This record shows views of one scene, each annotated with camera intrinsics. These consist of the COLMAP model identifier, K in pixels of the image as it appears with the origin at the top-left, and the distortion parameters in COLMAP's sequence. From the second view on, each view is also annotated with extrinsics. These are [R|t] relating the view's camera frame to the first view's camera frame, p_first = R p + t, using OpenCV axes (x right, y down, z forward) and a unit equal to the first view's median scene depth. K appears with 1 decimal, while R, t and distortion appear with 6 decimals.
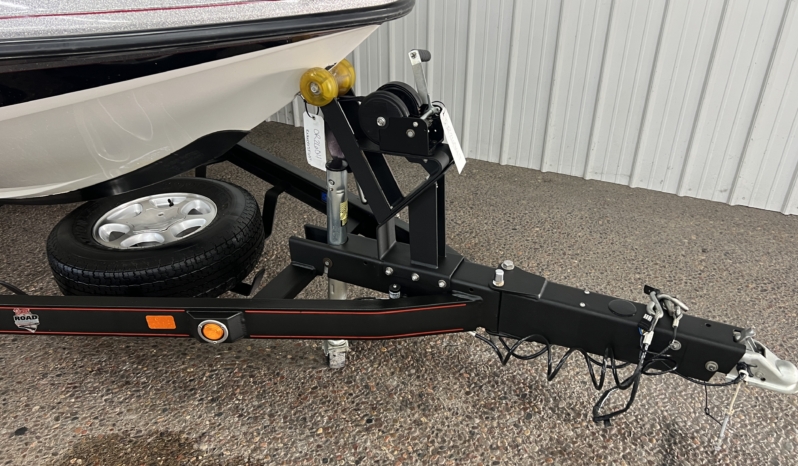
lens RADIAL K [[625.7, 0, 399.0], [0, 625.7, 233.0], [0, 0, 1]] dist [0.055847, -0.068913]
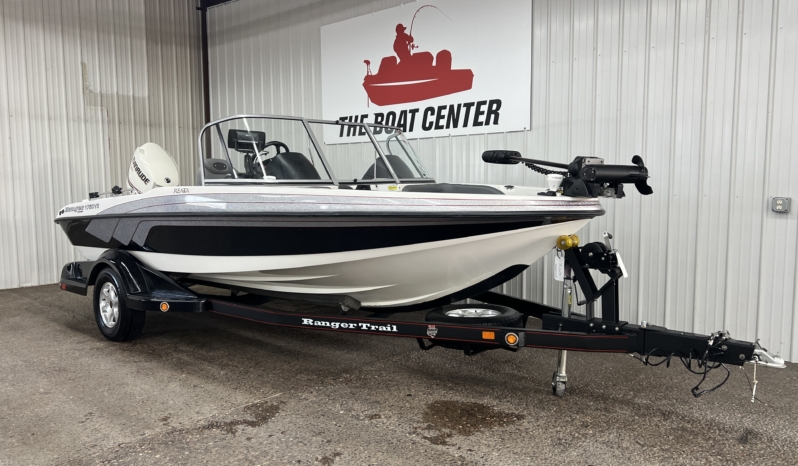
lens RADIAL K [[625.7, 0, 399.0], [0, 625.7, 233.0], [0, 0, 1]] dist [0.055847, -0.068913]
pose [[0.955810, 0.029798, -0.292470, -0.026556], [-0.152440, 0.900890, -0.406398, 0.819442], [0.251374, 0.433024, 0.865622, -1.301503]]
